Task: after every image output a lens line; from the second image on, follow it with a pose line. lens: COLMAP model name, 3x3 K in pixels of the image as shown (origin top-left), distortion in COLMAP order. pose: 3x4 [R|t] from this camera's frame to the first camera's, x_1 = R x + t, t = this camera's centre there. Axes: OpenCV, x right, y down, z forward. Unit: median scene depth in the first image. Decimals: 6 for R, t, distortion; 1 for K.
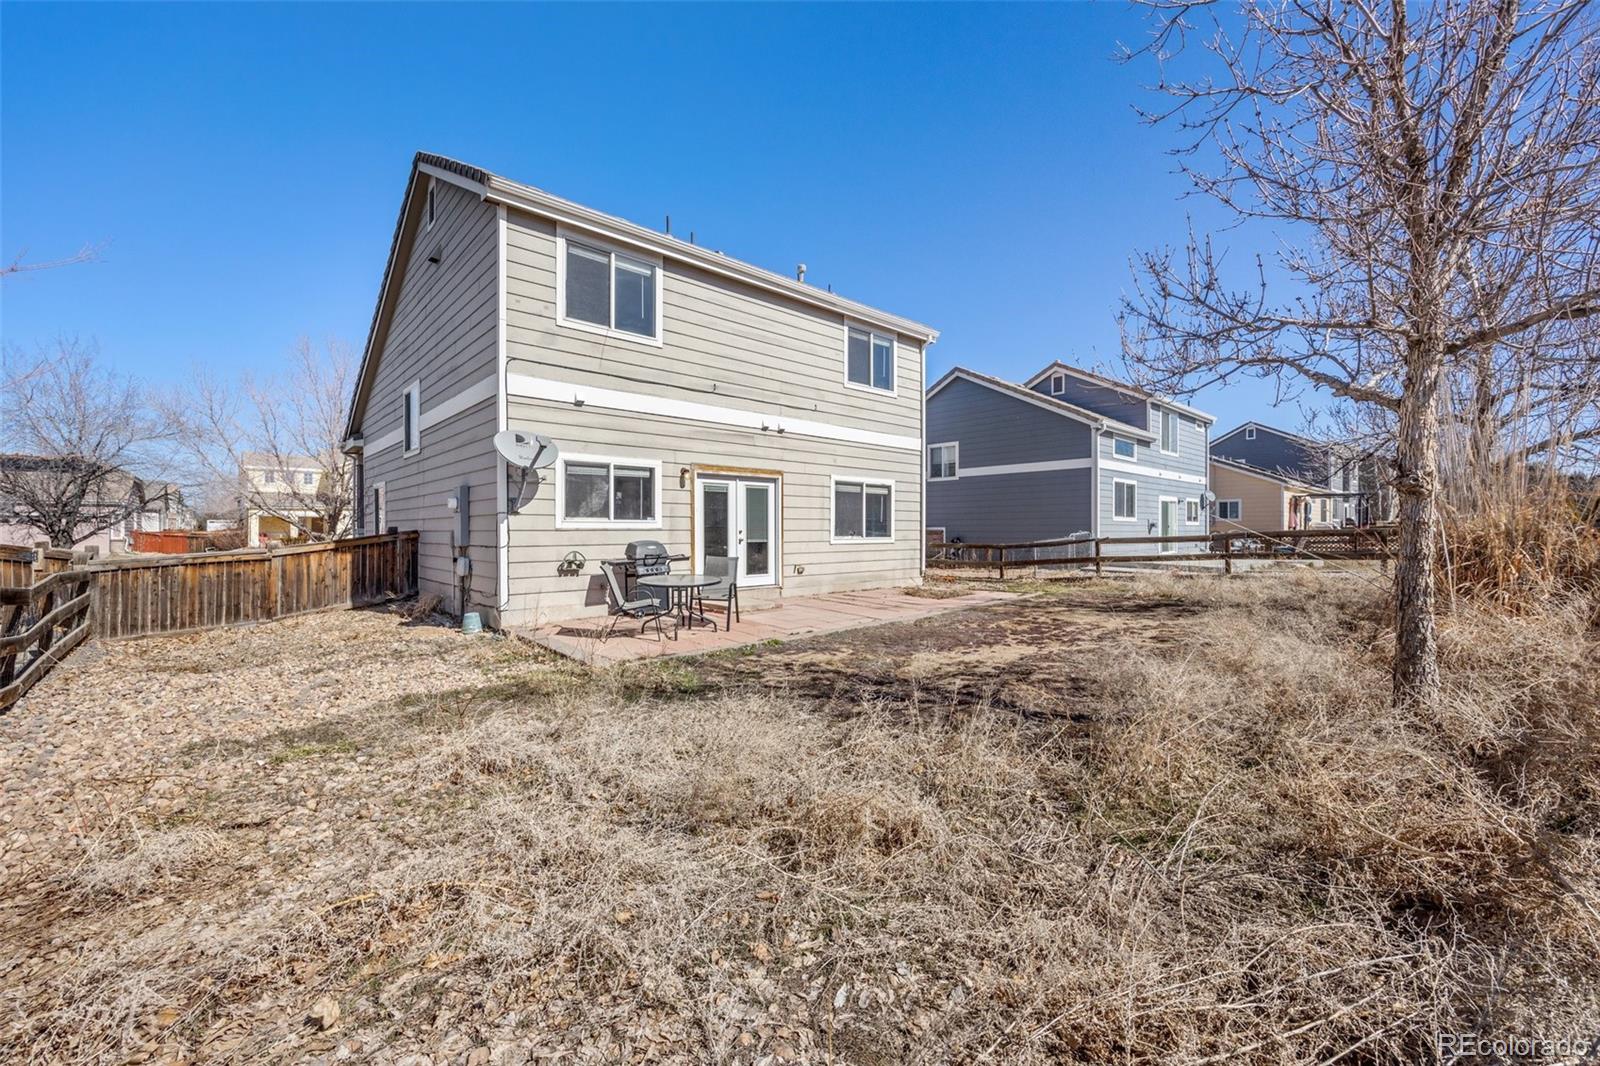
lens RADIAL K [[635.7, 0, 804.8], [0, 635.7, 529.5], [0, 0, 1]] dist [-0.005539, -0.000046]
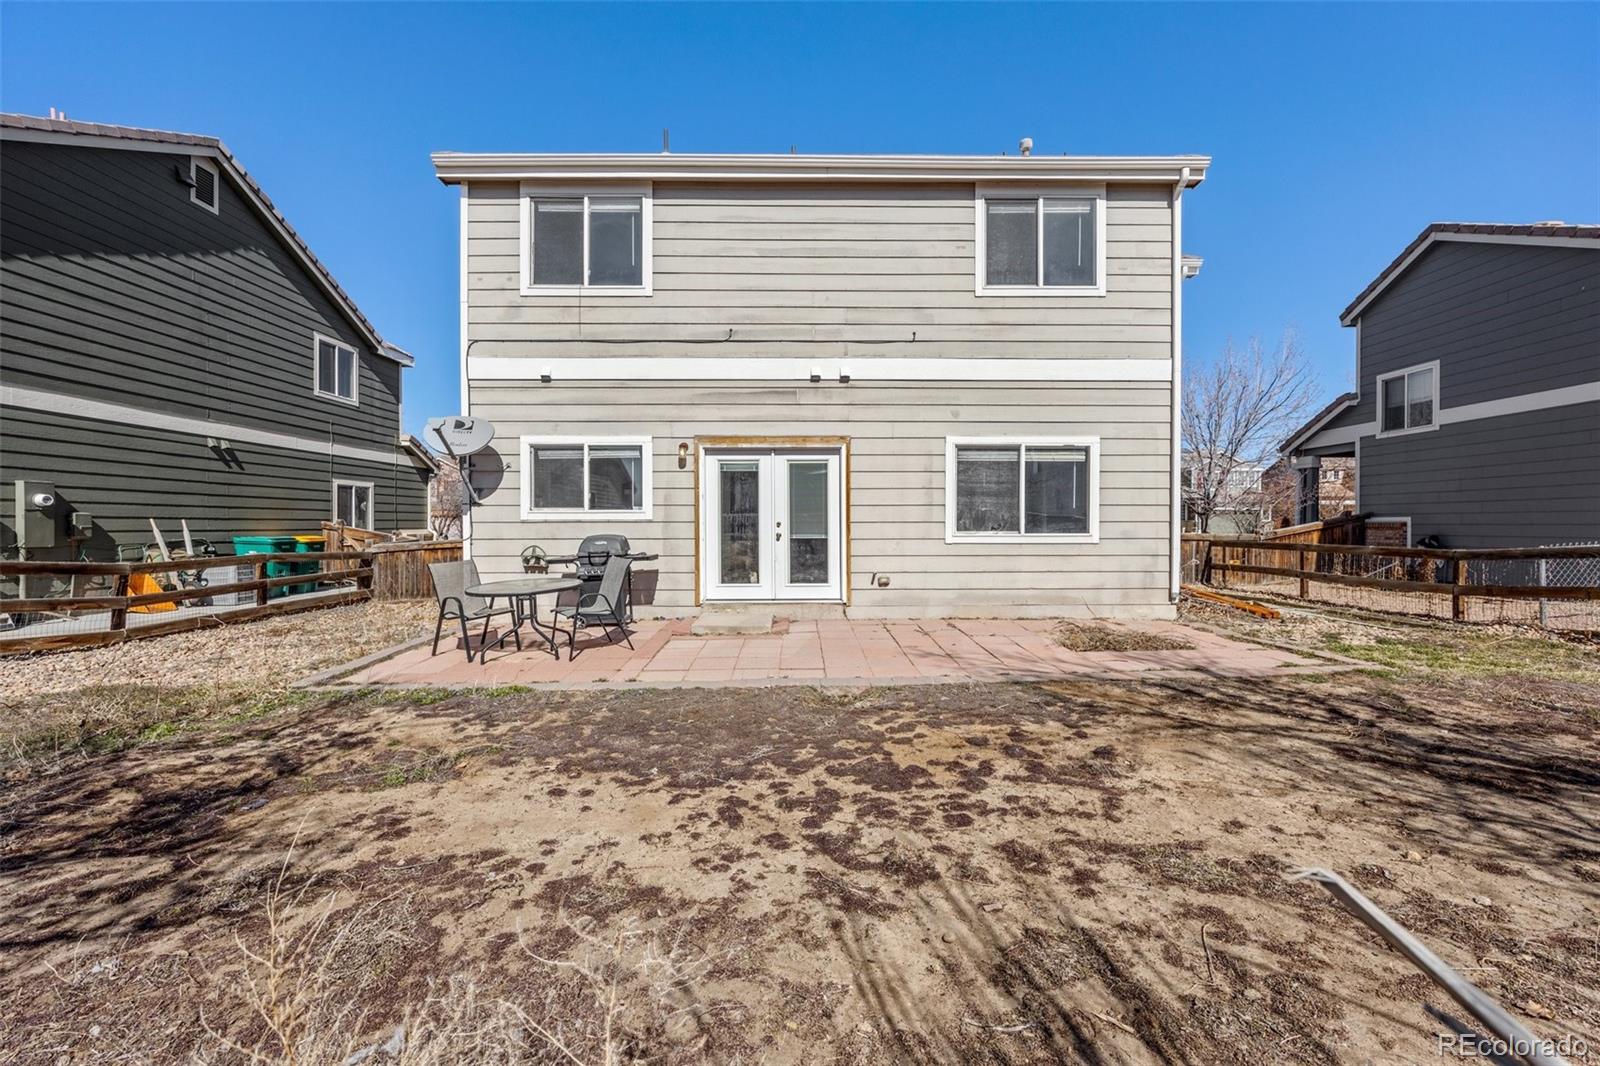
lens RADIAL K [[635.7, 0, 798.7], [0, 635.7, 531.2], [0, 0, 1]] dist [-0.005539, -0.000046]
pose [[0.744998, 0.007699, -0.667023, 0.404230], [0.001487, 0.999912, 0.013203, 0.002063], [0.667065, -0.010828, 0.744920, 0.463450]]
